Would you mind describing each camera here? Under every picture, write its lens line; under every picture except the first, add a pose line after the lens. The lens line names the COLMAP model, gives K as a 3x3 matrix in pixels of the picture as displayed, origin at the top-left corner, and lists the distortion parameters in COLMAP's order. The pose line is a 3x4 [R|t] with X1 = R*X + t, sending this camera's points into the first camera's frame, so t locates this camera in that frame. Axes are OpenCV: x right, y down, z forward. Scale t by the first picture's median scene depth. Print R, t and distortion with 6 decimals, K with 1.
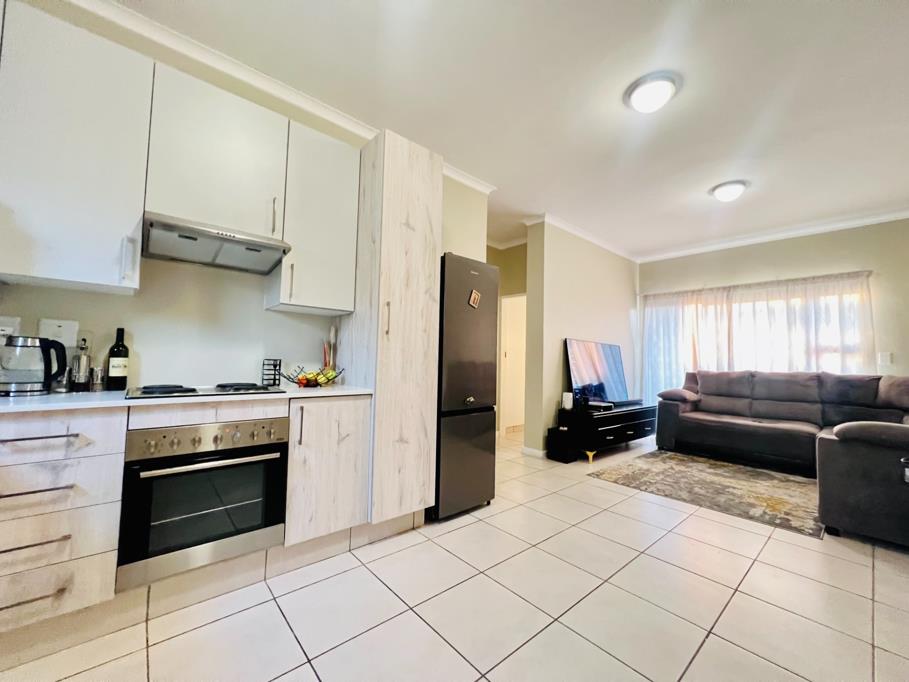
lens RADIAL K [[360.6, 0, 455.1], [0, 360.6, 336.6], [0, 0, 1]] dist [-0.001339, 0.000617]
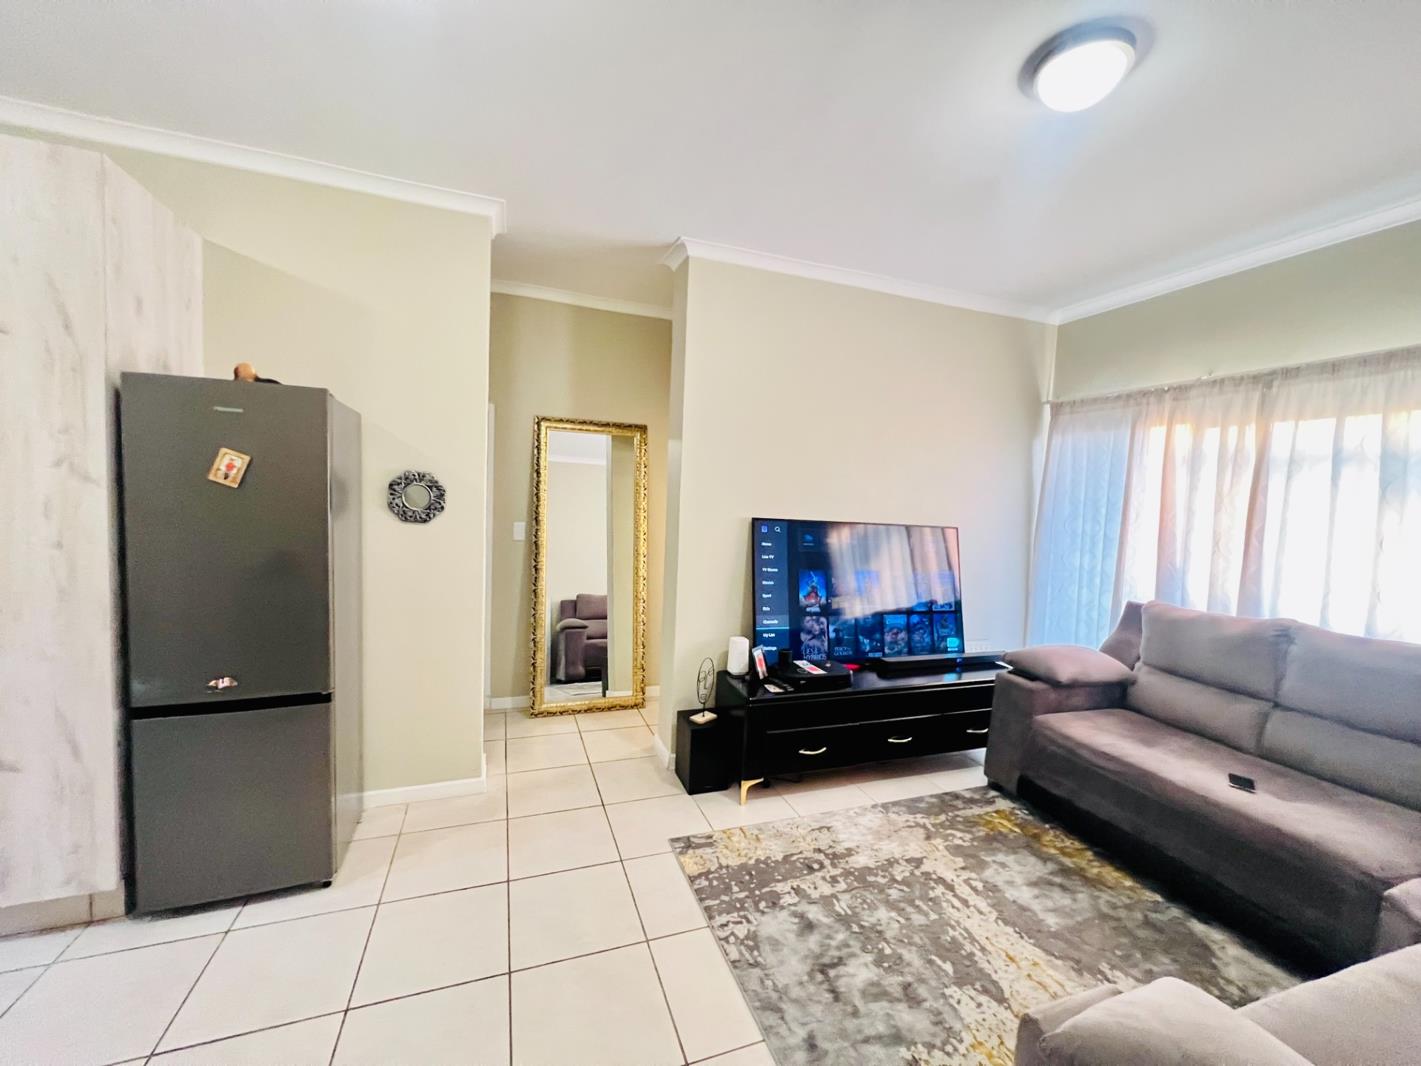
lens RADIAL K [[563.7, 0, 699.8], [0, 563.7, 530.7], [0, 0, 1]] dist [-0.001339, 0.000617]
pose [[0.932584, 0.029421, -0.359752, 0.923450], [0.008749, 0.994537, 0.104015, -0.100074], [0.360847, -0.100150, 0.927232, 0.584117]]
